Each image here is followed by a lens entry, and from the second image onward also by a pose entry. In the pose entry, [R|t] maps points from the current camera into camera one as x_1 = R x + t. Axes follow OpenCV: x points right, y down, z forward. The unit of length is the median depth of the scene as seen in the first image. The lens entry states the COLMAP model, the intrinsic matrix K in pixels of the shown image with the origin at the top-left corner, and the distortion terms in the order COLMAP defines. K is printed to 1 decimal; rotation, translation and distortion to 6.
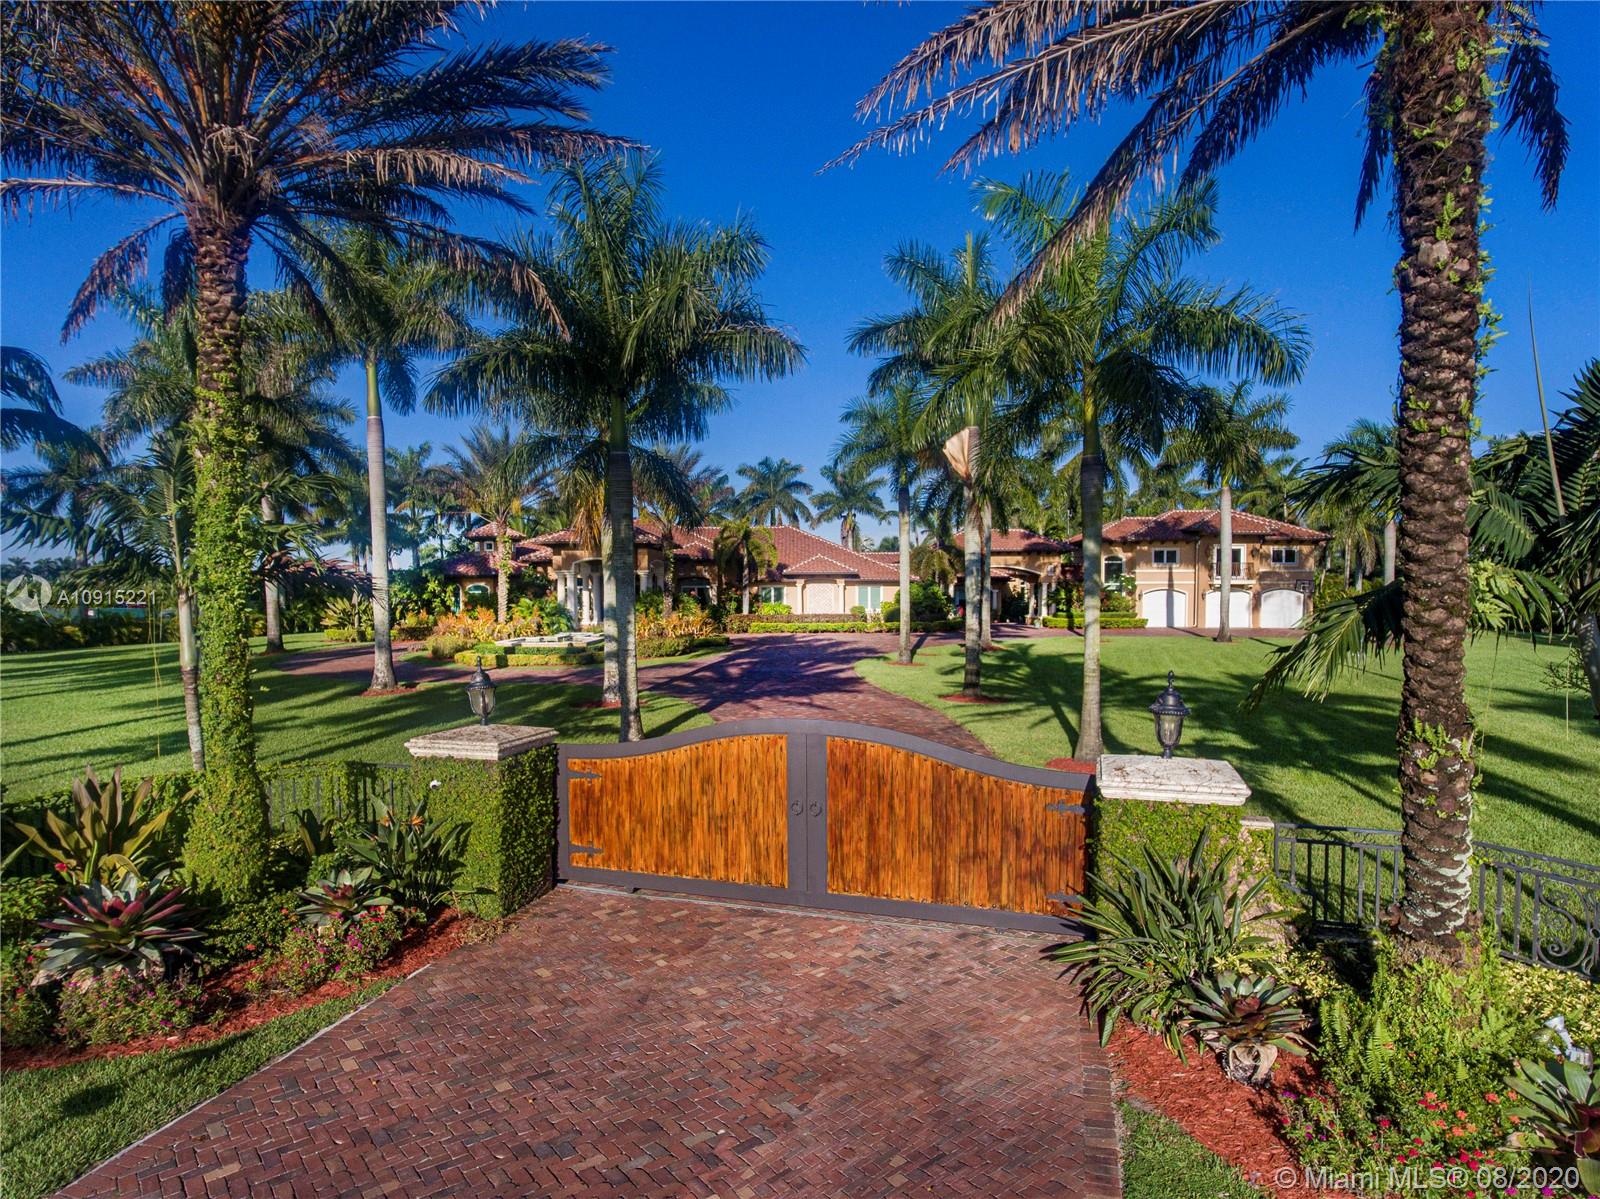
lens RADIAL K [[931.5, 0, 794.2], [0, 931.5, 601.6], [0, 0, 1]] dist [0.000280, 0.003329]
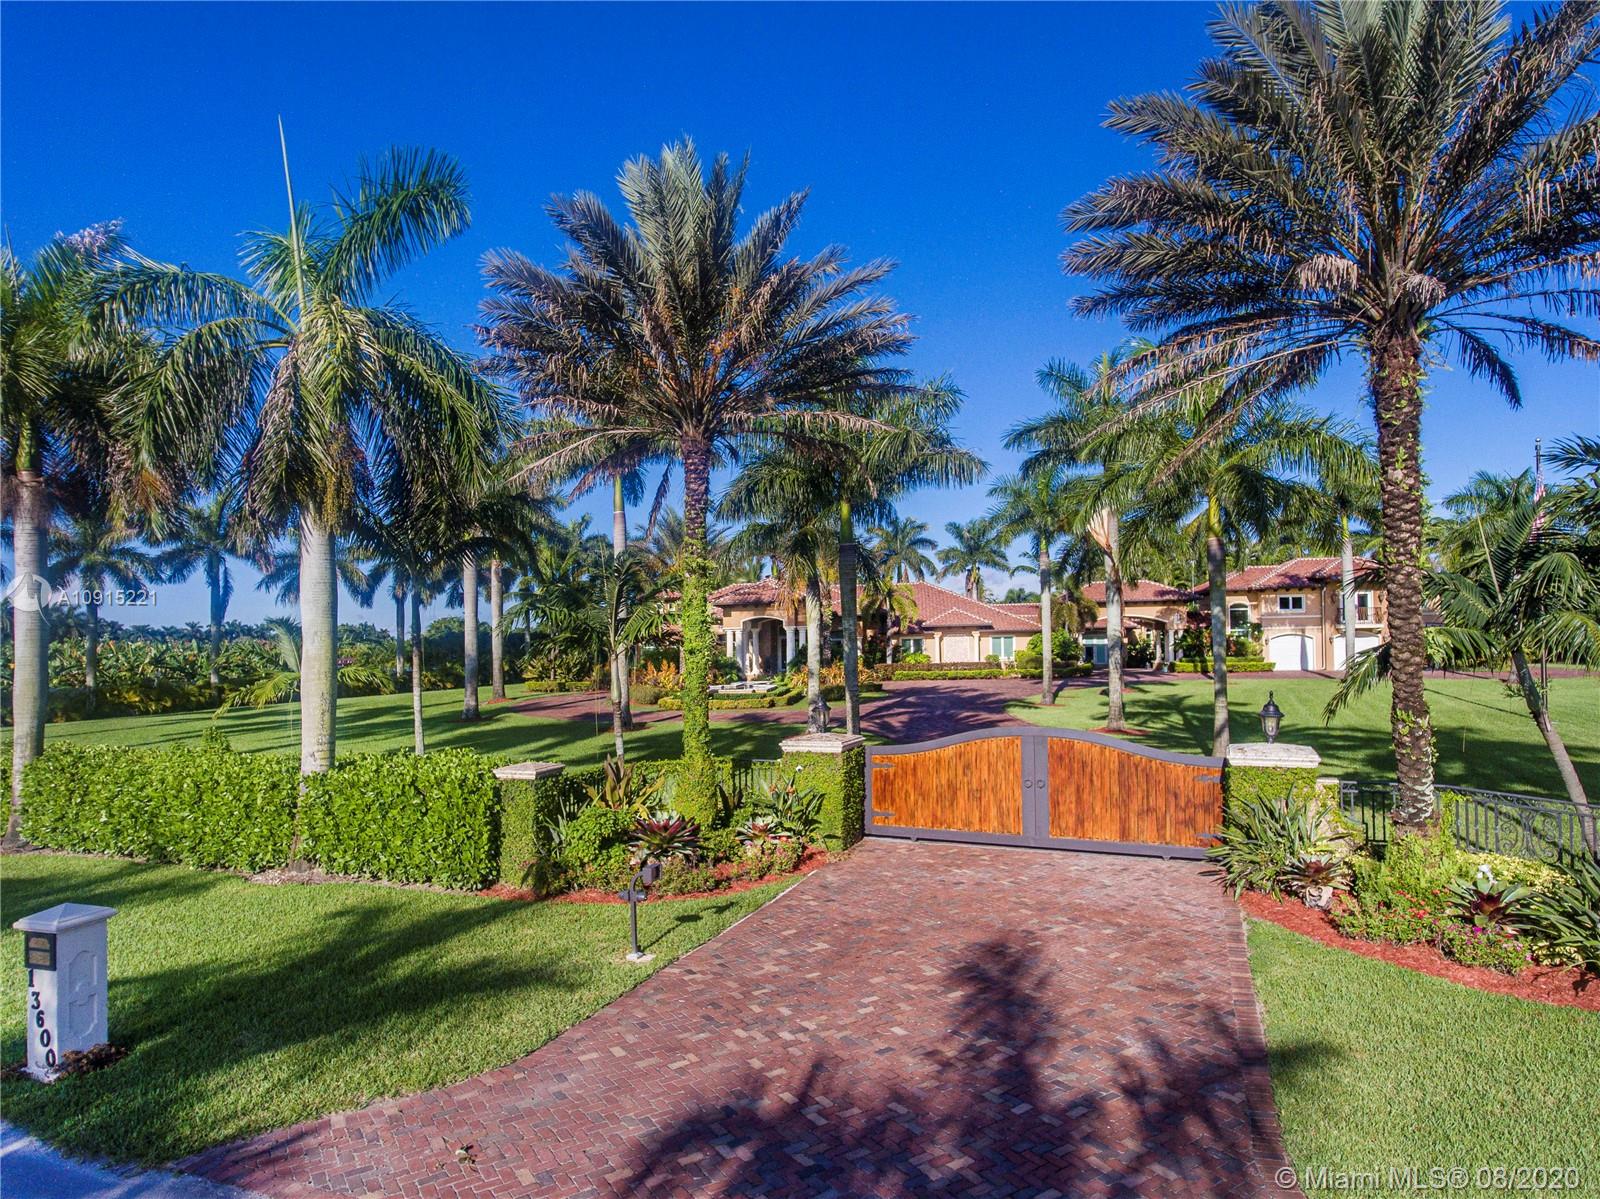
lens RADIAL K [[931.5, 0, 779.0], [0, 931.5, 623.2], [0, 0, 1]] dist [0.000280, 0.003329]
pose [[0.991326, -0.020019, -0.129888, -0.196432], [0.015970, 0.999356, -0.032142, -0.006134], [0.130448, 0.029788, 0.991008, -0.604240]]
